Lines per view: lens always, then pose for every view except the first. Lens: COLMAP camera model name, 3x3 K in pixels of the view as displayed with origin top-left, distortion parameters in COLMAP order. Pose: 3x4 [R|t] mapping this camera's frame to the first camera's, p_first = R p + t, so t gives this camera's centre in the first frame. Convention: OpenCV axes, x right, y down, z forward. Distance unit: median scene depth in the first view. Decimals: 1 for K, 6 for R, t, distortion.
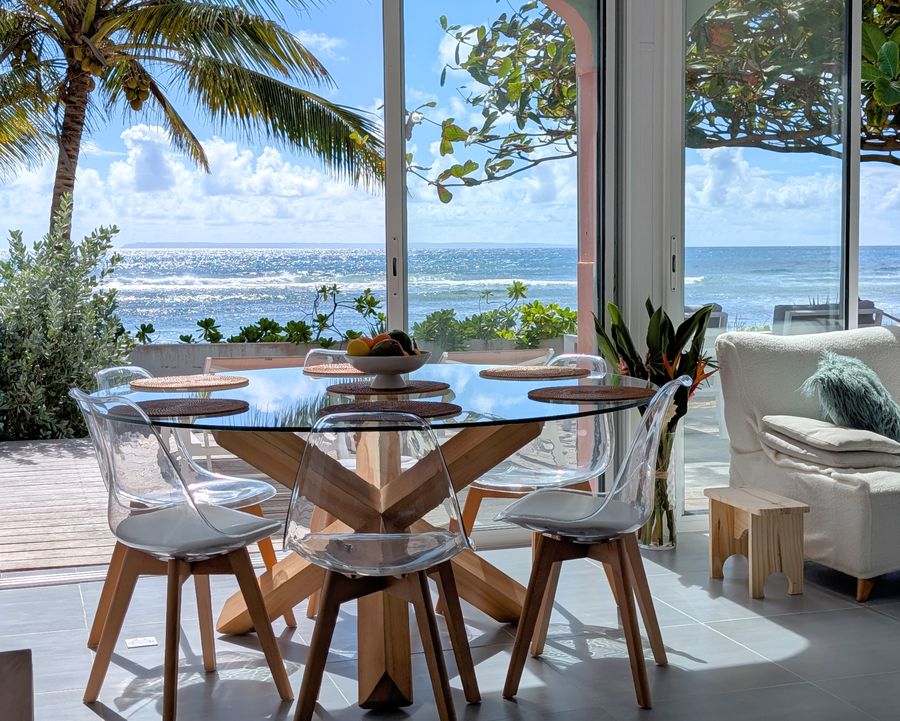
lens RADIAL K [[1355.2, 0, 481.9], [0, 1355.2, 360.2], [0, 0, 1]] dist [0.144002, -0.595967]
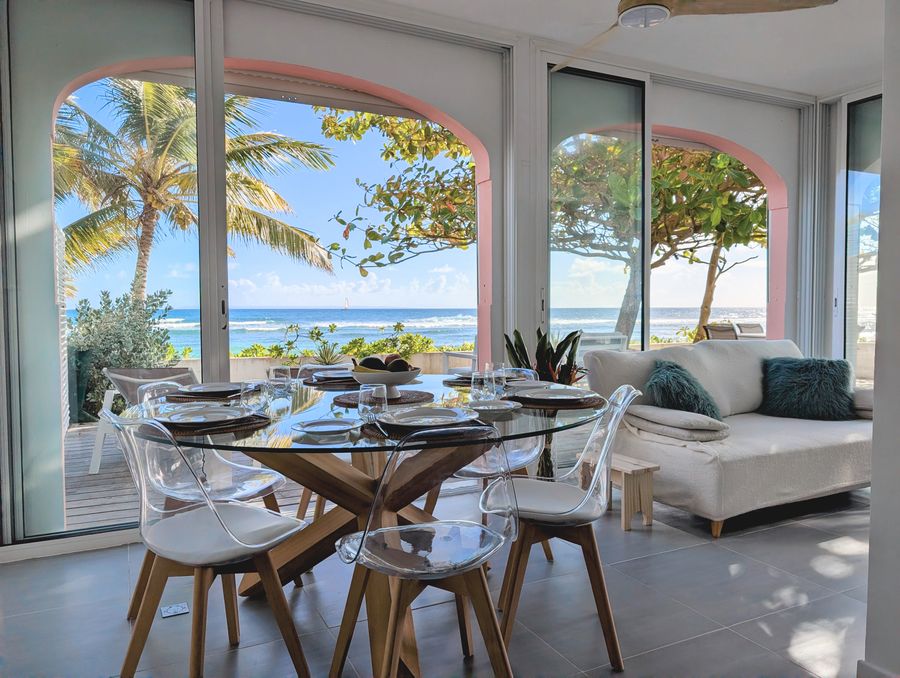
lens RADIAL K [[654.0, 0, 450.0], [0, 654.0, 339.0], [0, 0, 1]] dist [0.001629, -0.002969]
pose [[0.990623, -0.006067, 0.136487, -0.035417], [0.010987, 0.999316, -0.035324, -0.004646], [-0.136179, 0.036493, 0.990012, 0.160048]]
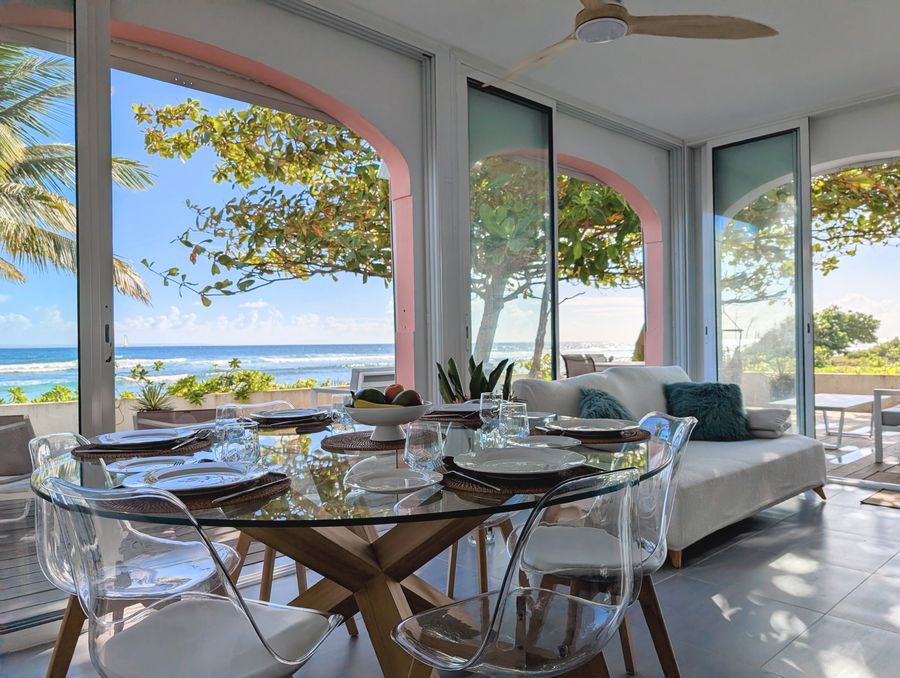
lens RADIAL K [[654.0, 0, 450.0], [0, 654.0, 339.0], [0, 0, 1]] dist [0.001629, -0.002969]
pose [[0.911152, -0.004301, 0.412049, -0.088450], [0.042264, 0.995648, -0.083064, -0.004347], [-0.409898, 0.093099, 0.907368, 0.216864]]
